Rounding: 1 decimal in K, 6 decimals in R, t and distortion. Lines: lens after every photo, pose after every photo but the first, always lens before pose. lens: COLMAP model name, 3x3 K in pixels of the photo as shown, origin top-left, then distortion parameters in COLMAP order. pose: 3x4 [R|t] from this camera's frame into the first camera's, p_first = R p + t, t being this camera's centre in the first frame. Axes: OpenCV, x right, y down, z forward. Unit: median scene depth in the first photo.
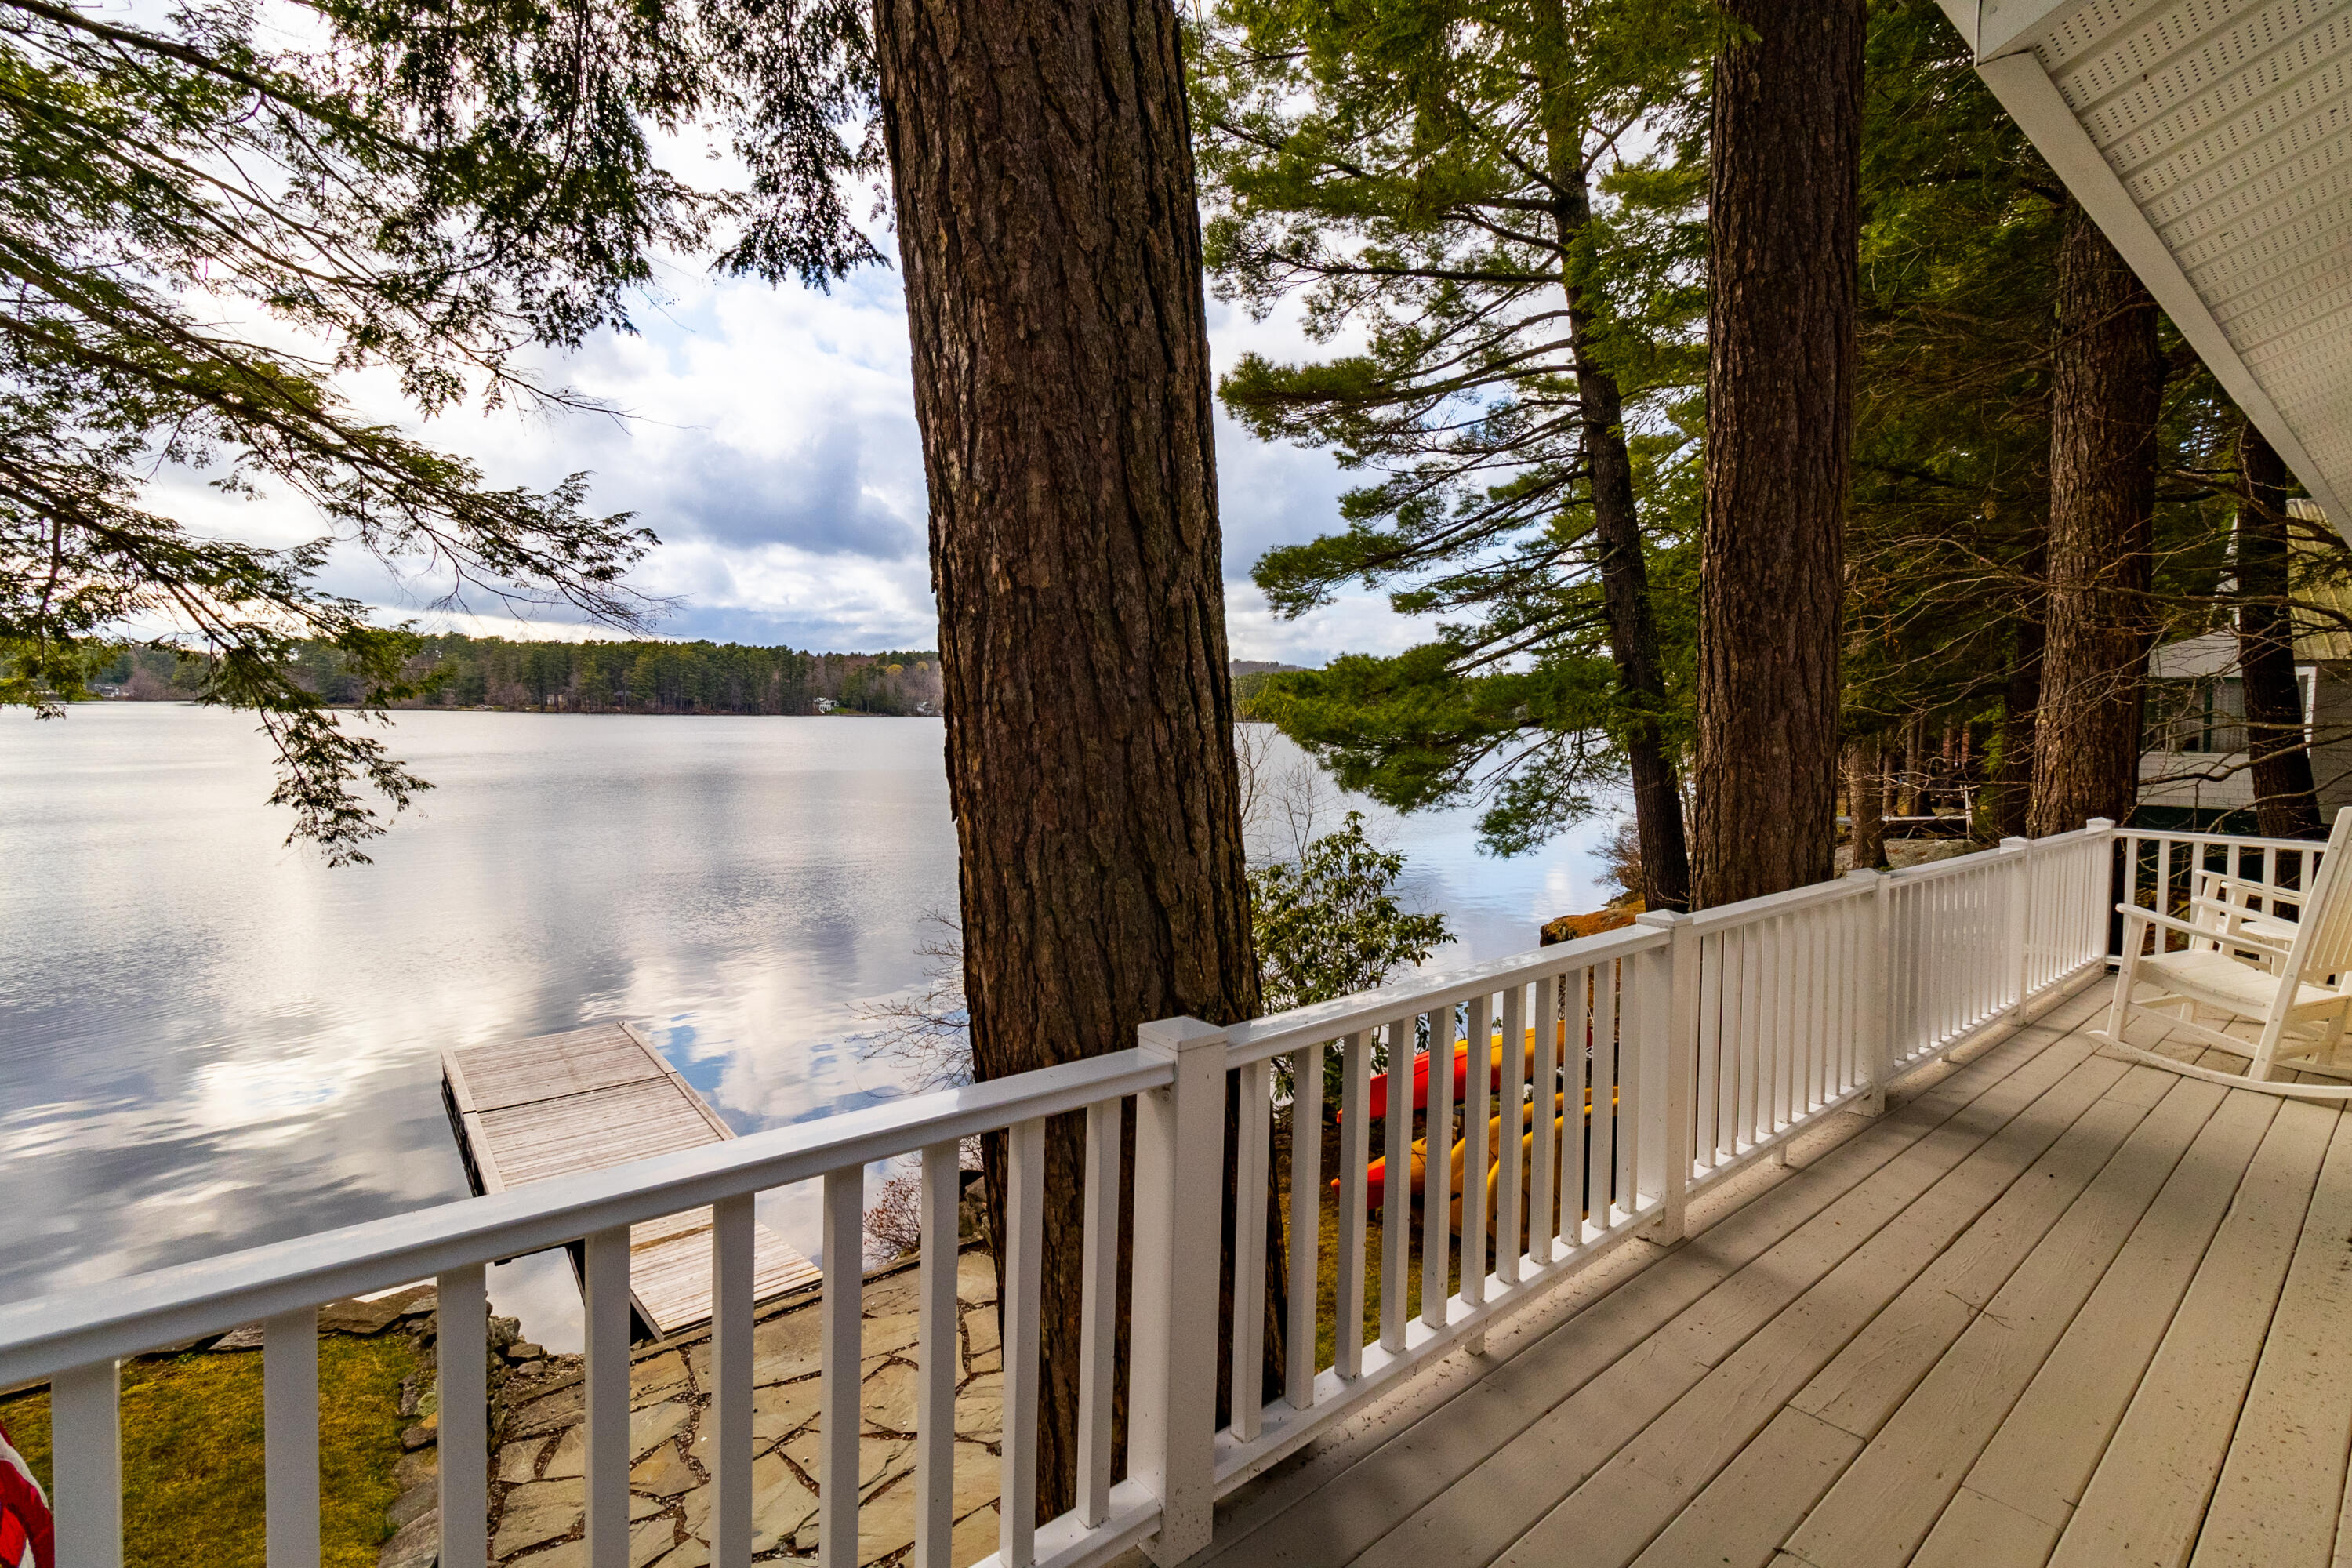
lens RADIAL K [[1089.8, 0, 1185.5], [0, 1089.8, 760.8], [0, 0, 1]] dist [0.005459, 0.000981]
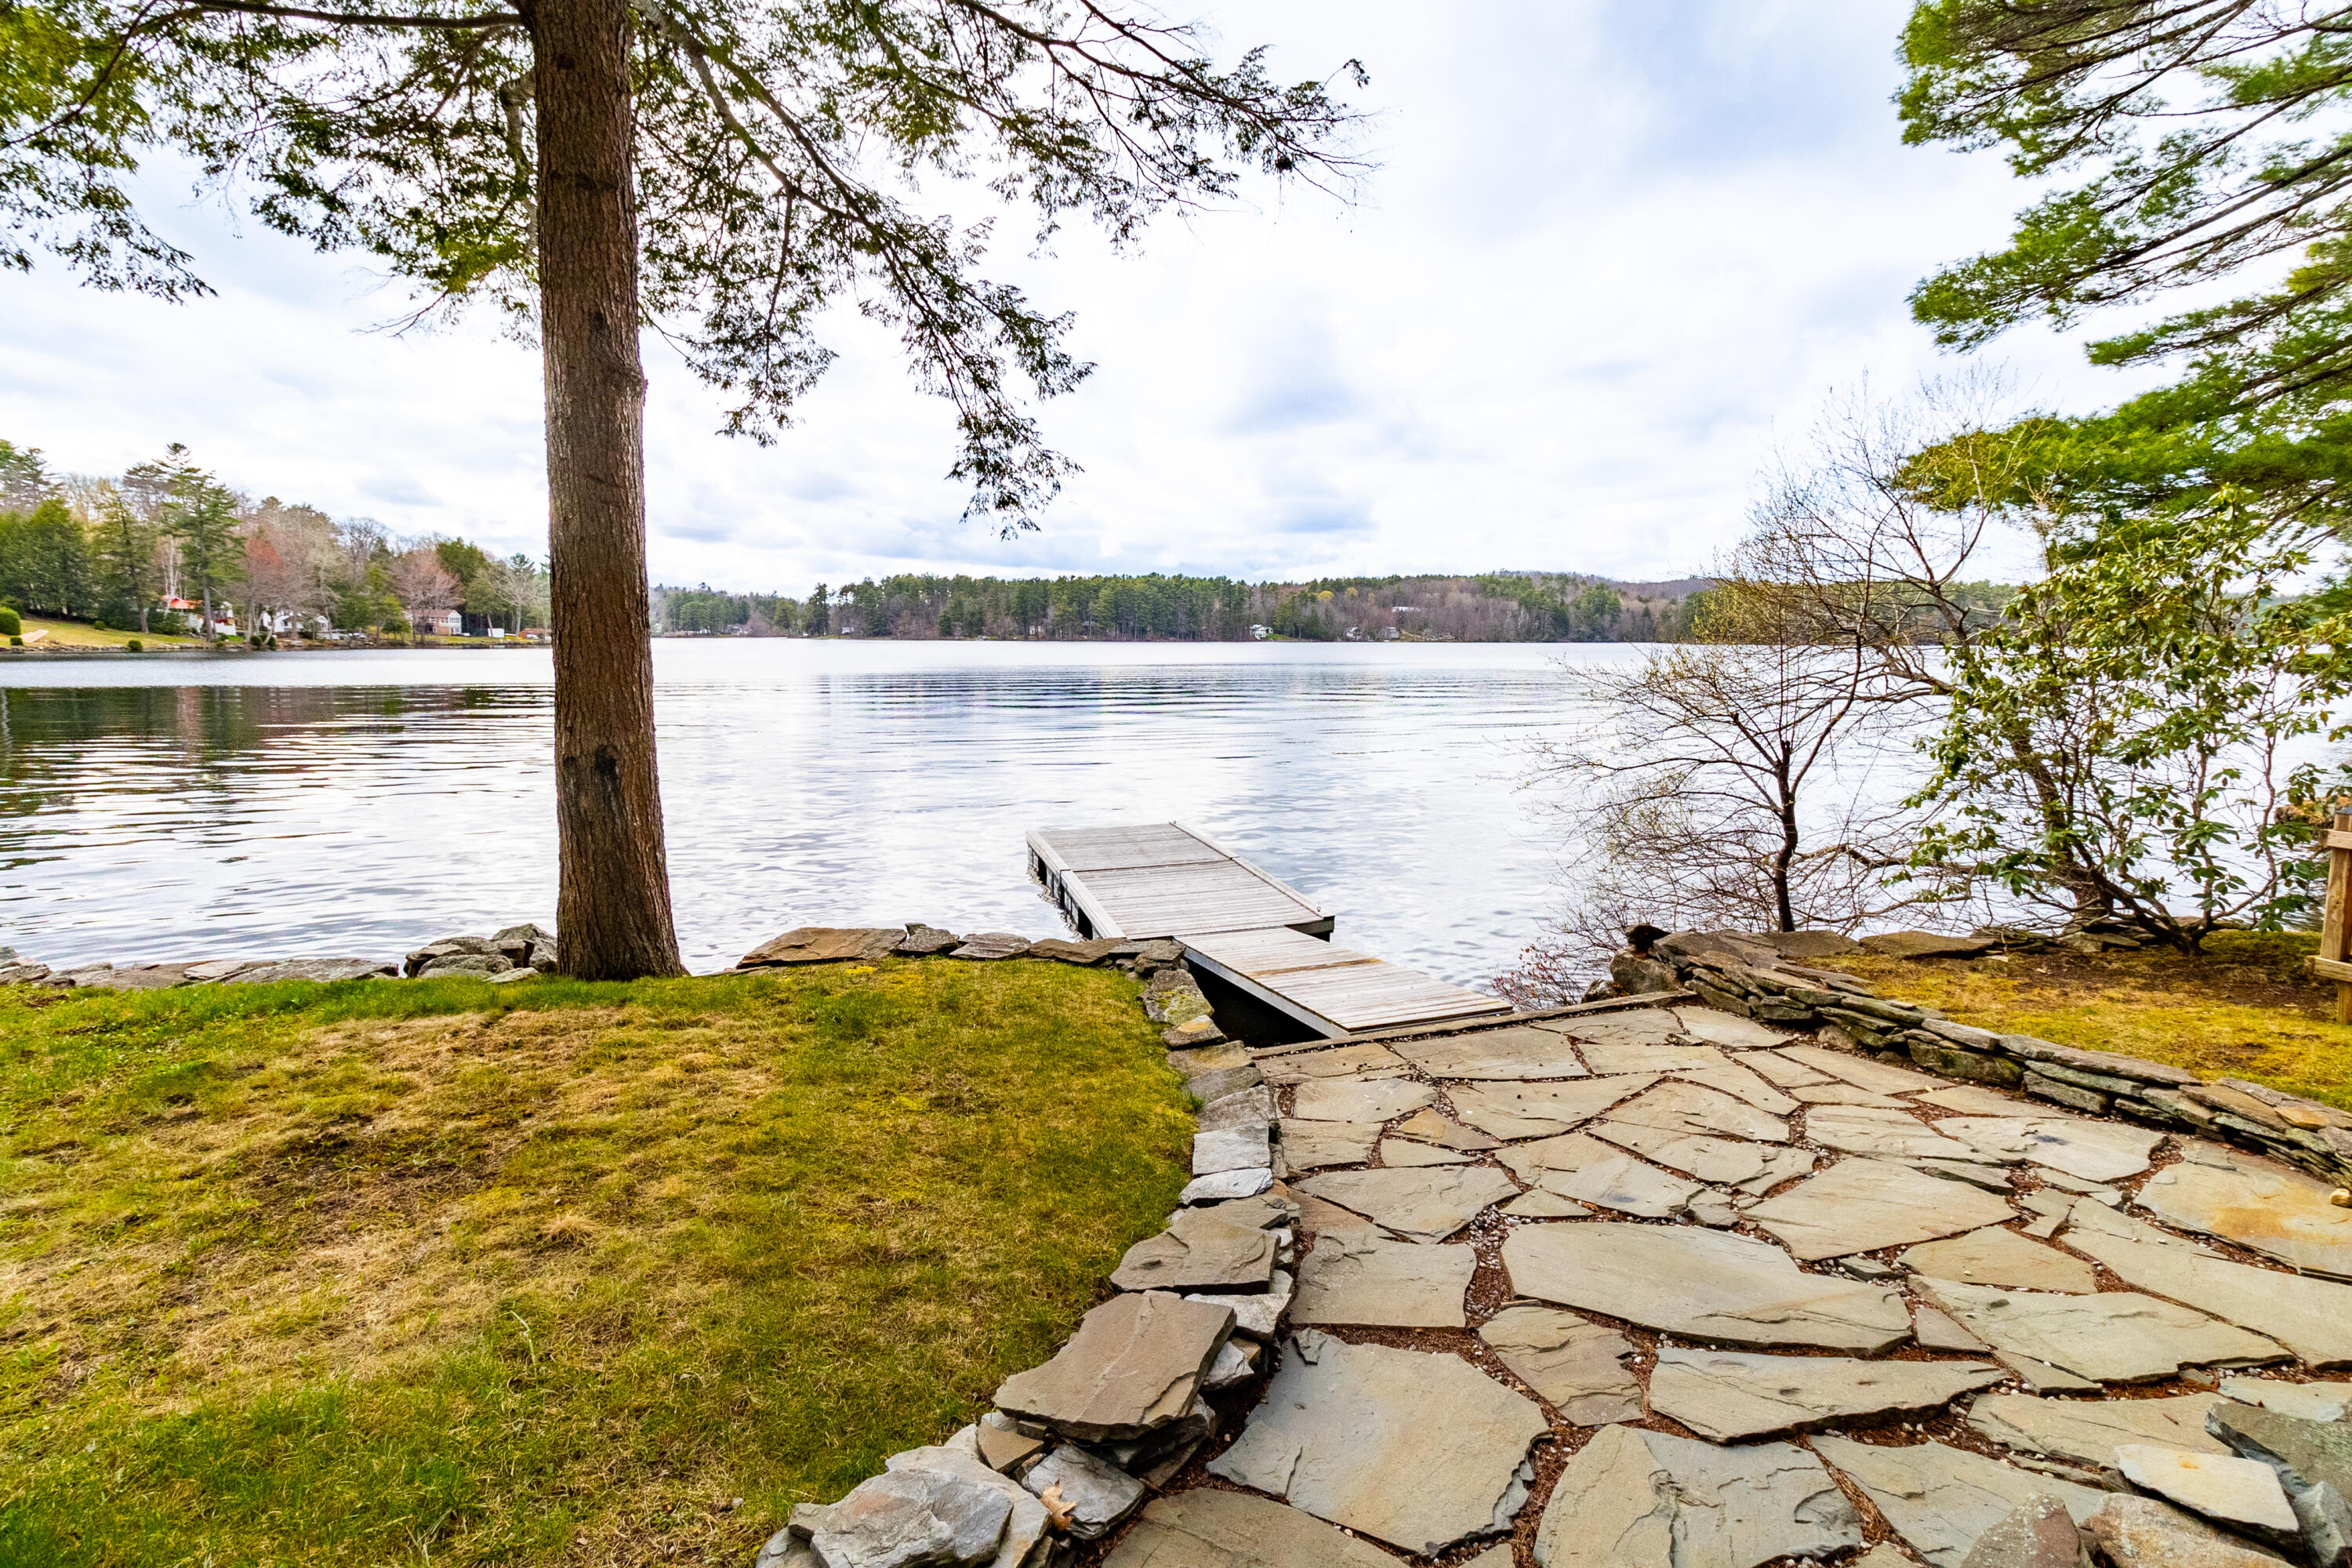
lens RADIAL K [[1089.8, 0, 1185.5], [0, 1089.8, 760.8], [0, 0, 1]] dist [0.005459, 0.000981]
pose [[0.925886, 0.027825, -0.376778, -0.094221], [-0.001713, 0.997583, 0.069462, 0.084621], [0.377800, -0.063668, 0.923696, 0.053100]]
